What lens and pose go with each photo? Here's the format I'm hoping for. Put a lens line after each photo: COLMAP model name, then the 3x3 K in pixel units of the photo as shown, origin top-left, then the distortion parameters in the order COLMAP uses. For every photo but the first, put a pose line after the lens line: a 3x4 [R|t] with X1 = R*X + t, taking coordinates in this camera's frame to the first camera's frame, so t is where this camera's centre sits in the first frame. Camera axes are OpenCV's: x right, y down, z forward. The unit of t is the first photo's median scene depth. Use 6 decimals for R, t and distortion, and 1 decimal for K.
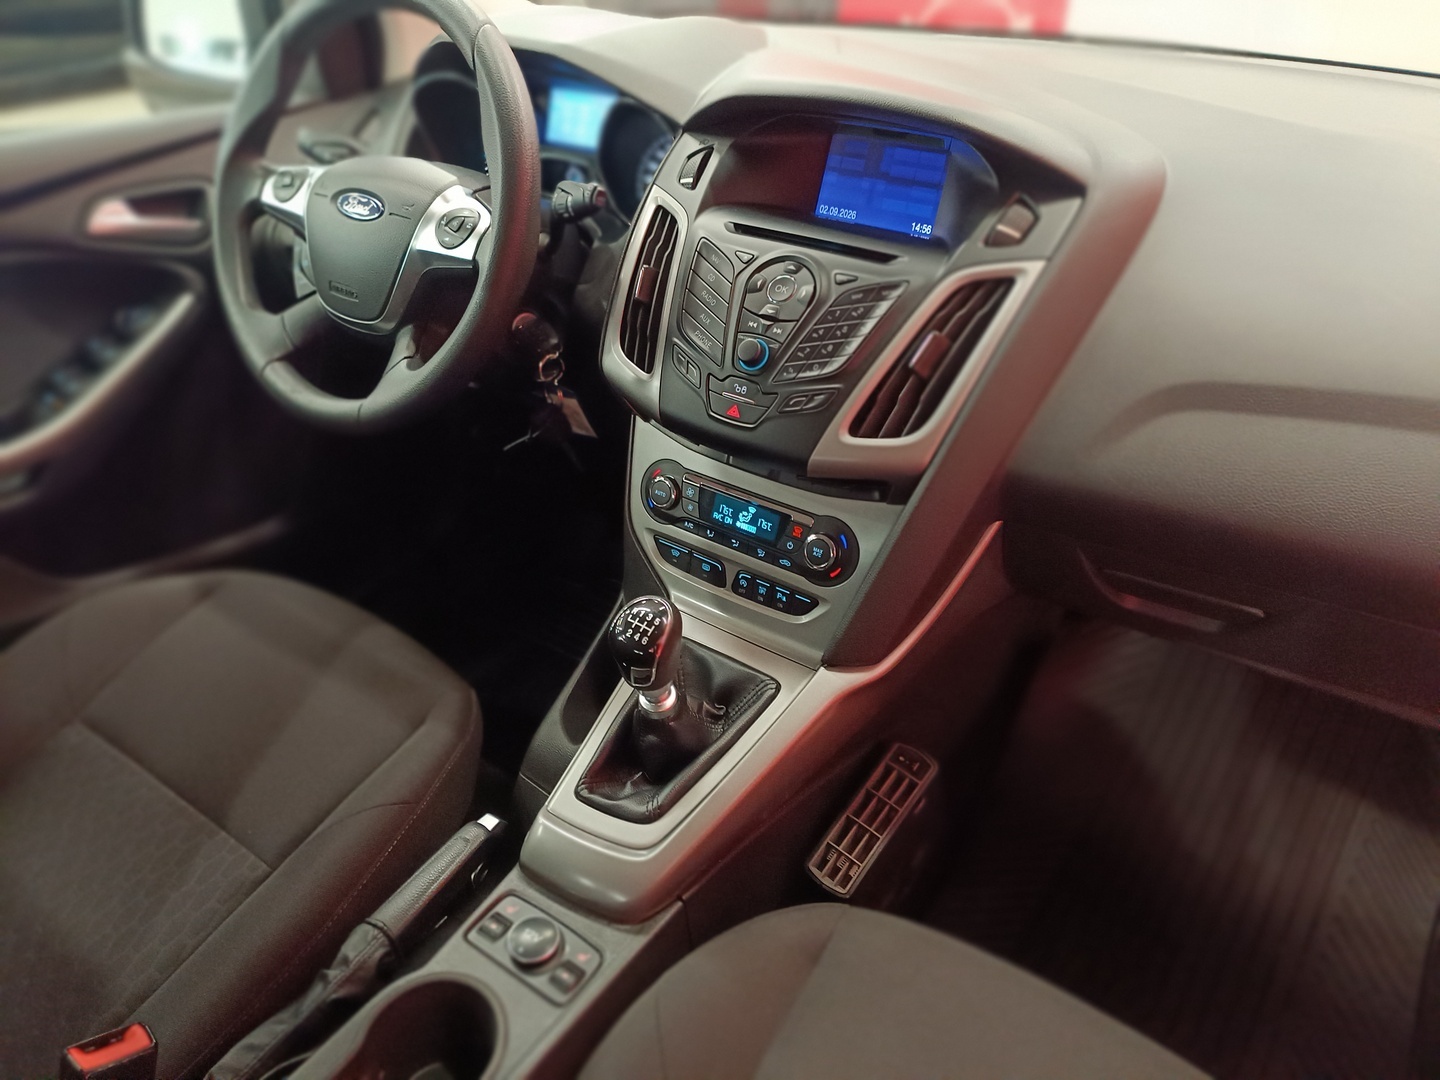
lens RADIAL K [[1029.1, 0, 723.3], [0, 1029.1, 535.2], [0, 0, 1]] dist [0.013369, -0.011759]
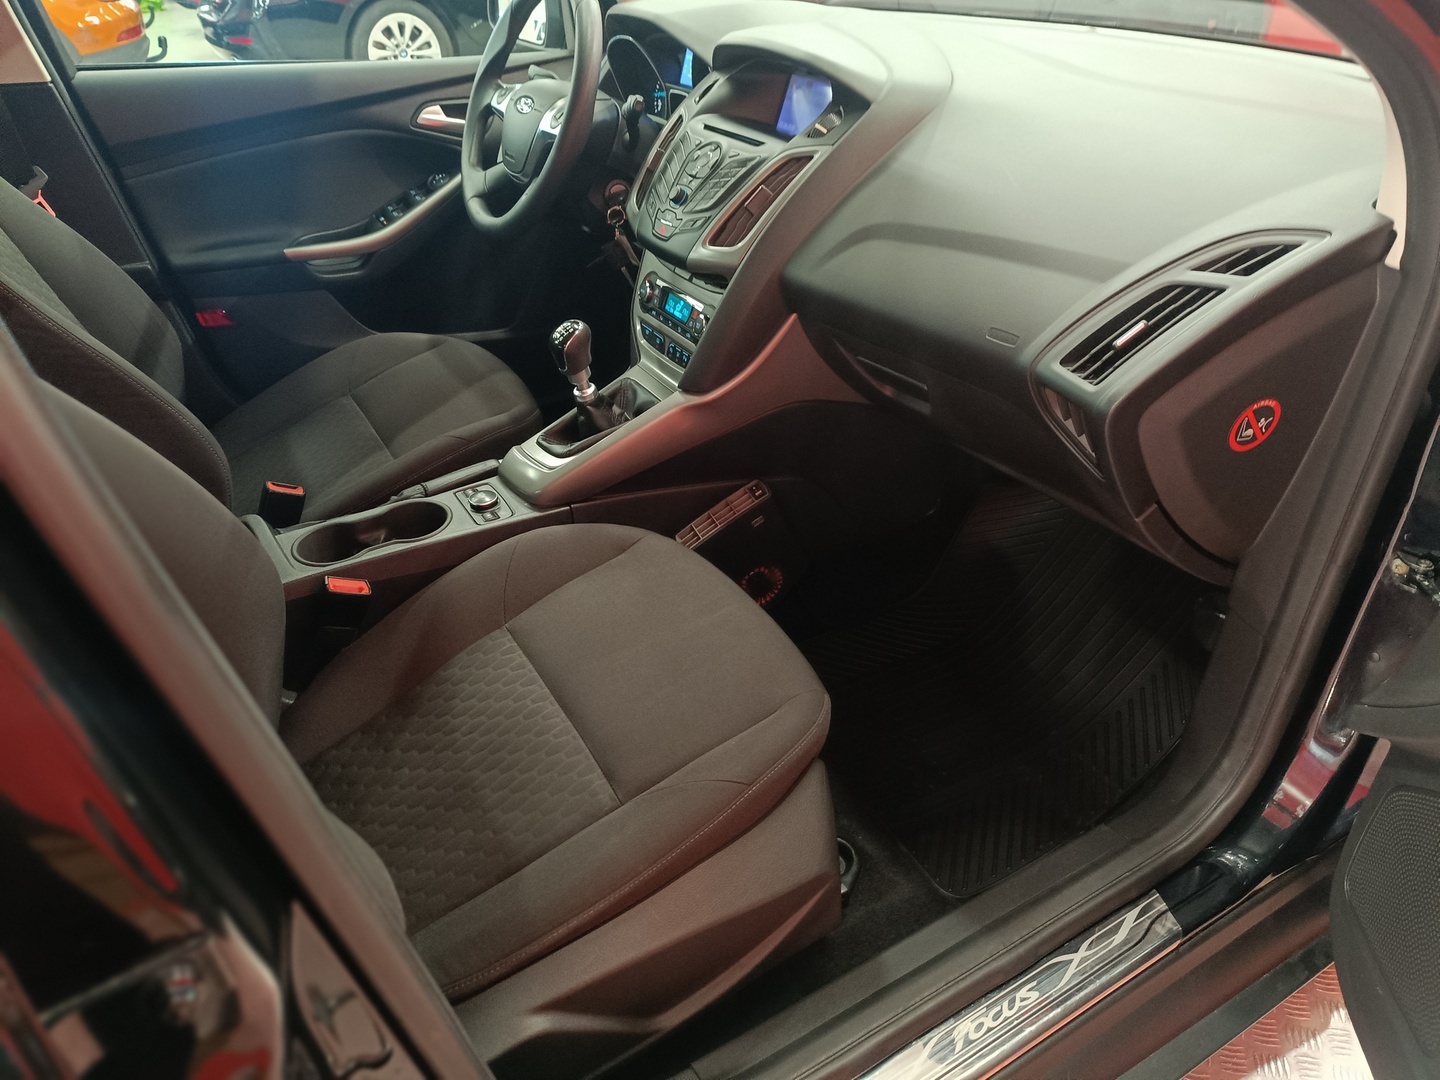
lens RADIAL K [[1029.1, 0, 722.4], [0, 1029.1, 544.9], [0, 0, 1]] dist [0.013369, -0.011759]
pose [[0.906302, 0.206713, -0.368628, 0.744495], [-0.207947, 0.977445, 0.036860, 0.267368], [0.367933, 0.043249, 0.928846, -0.443235]]
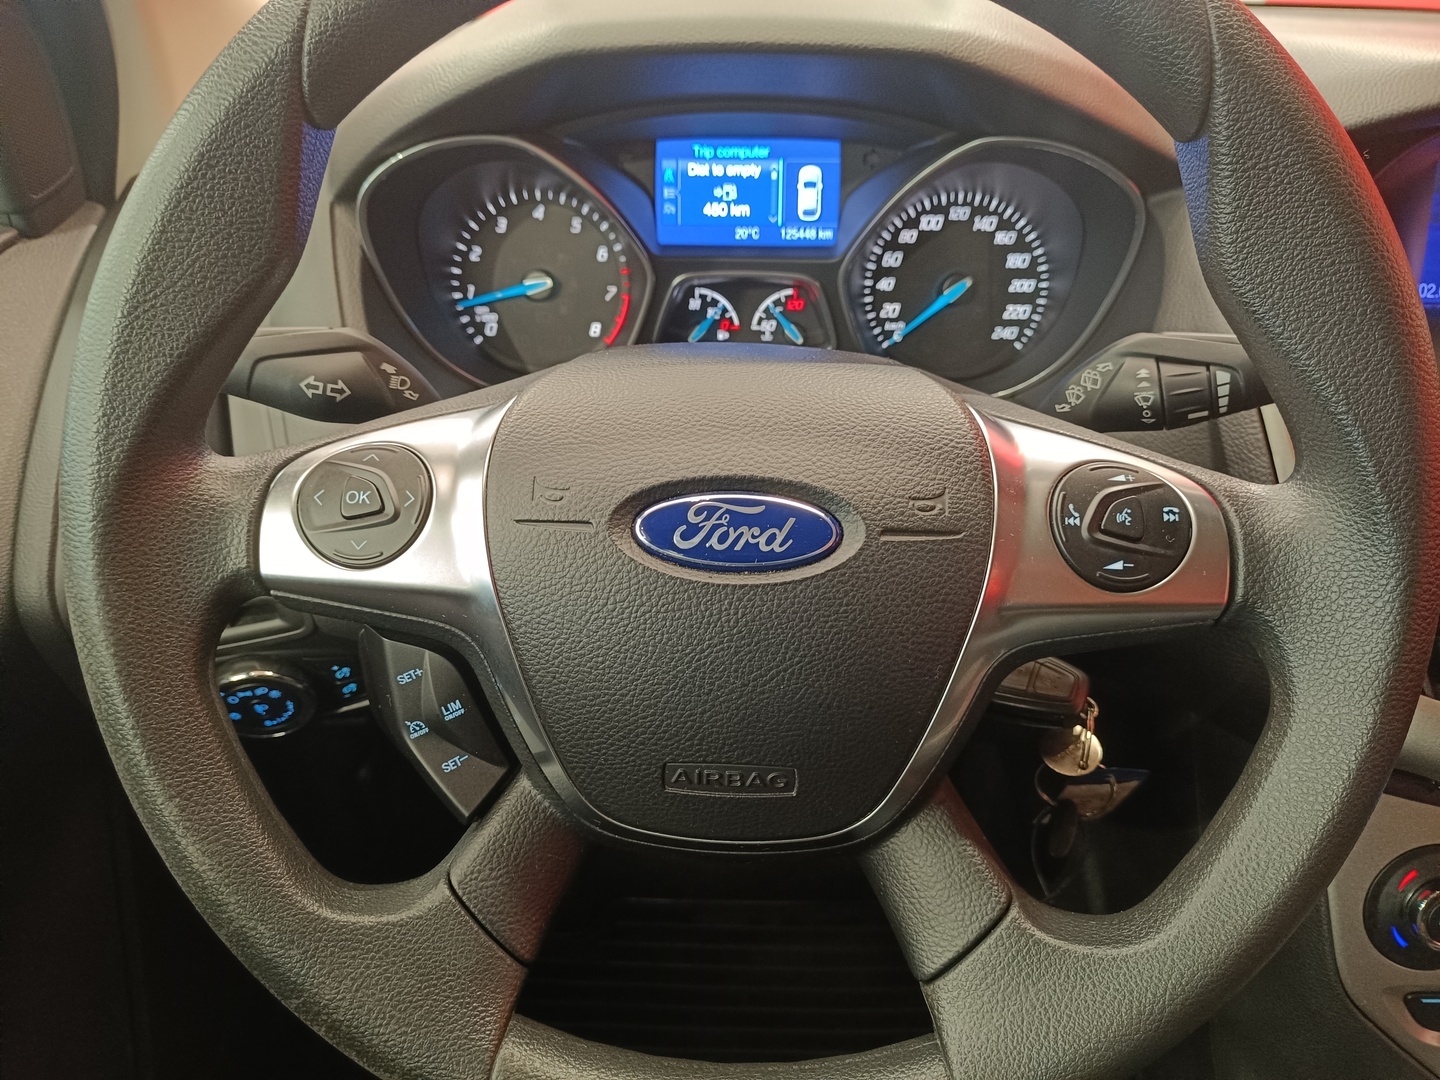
lens RADIAL K [[1029.1, 0, 713.9], [0, 1029.1, 527.1], [0, 0, 1]] dist [0.013369, -0.011759]
pose [[0.839366, -0.285151, 0.462767, -0.530327], [0.297650, 0.953485, 0.047648, -0.350108], [-0.454828, 0.097749, 0.885199, 0.733786]]
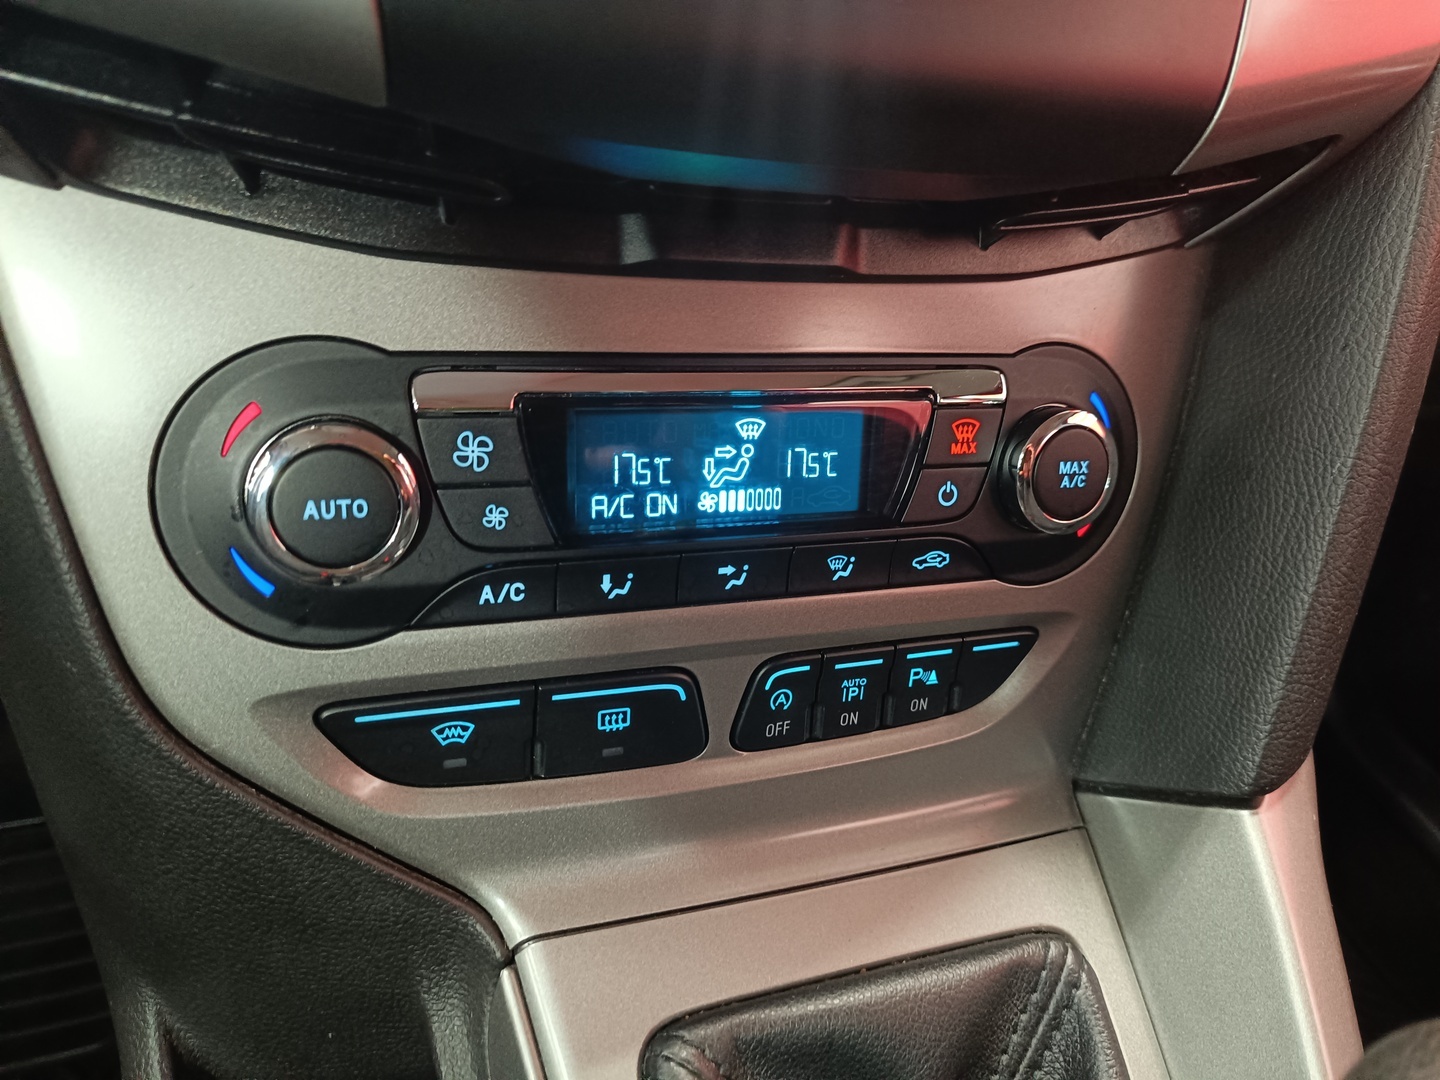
lens RADIAL K [[1029.1, 0, 710.0], [0, 1029.1, 548.5], [0, 0, 1]] dist [0.013369, -0.011759]
pose [[0.572496, -0.381091, 0.725960, -0.172667], [0.312161, 0.920043, 0.236803, -0.059999], [-0.758158, 0.091048, 0.645683, 0.835991]]
